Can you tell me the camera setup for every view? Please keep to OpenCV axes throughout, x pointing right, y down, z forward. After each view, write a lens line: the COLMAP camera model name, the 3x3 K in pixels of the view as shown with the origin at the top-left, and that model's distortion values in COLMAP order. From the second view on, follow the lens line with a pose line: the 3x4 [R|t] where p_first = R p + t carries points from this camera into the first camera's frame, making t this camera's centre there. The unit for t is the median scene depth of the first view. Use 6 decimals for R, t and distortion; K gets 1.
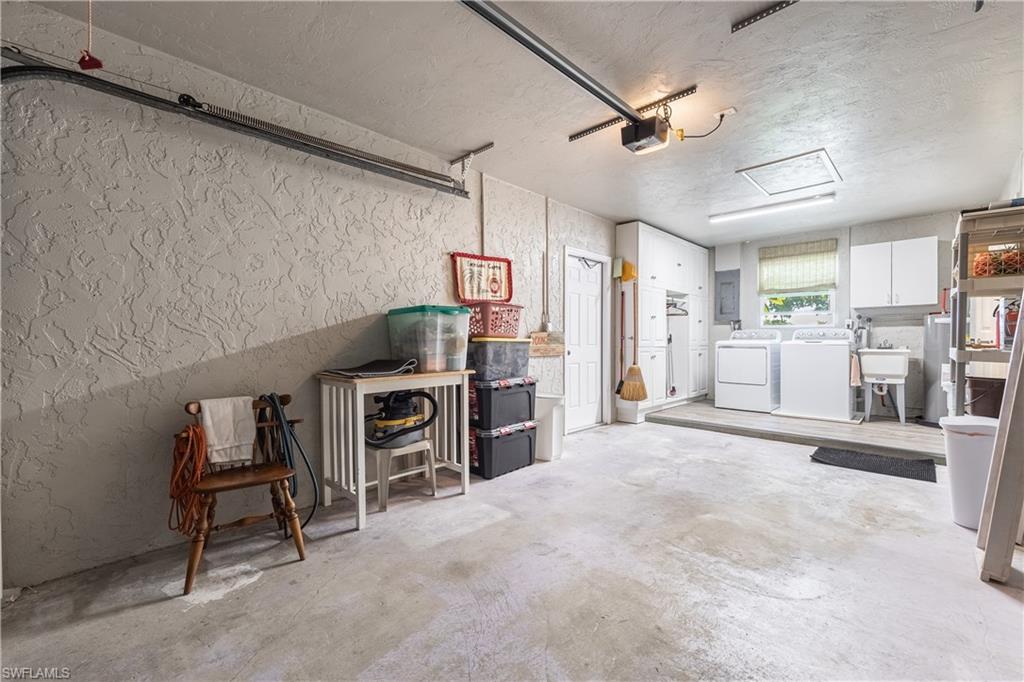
lens RADIAL K [[411.6, 0, 506.4], [0, 411.6, 340.1], [0, 0, 1]] dist [0.000891, -0.000100]
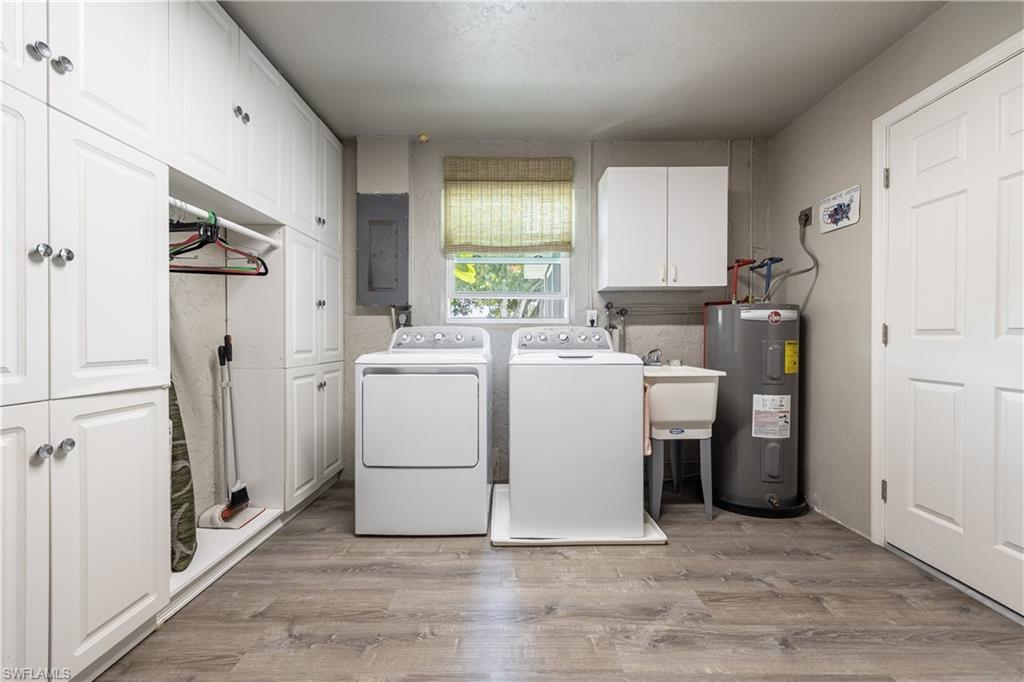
lens RADIAL K [[408.7, 0, 514.6], [0, 408.7, 337.1], [0, 0, 1]] dist [0.000183, 0.000026]
pose [[0.680976, 0.000573, 0.732306, 0.336717], [0.001537, 0.999996, -0.002212, -0.012914], [-0.732304, 0.002632, 0.680973, 0.647571]]
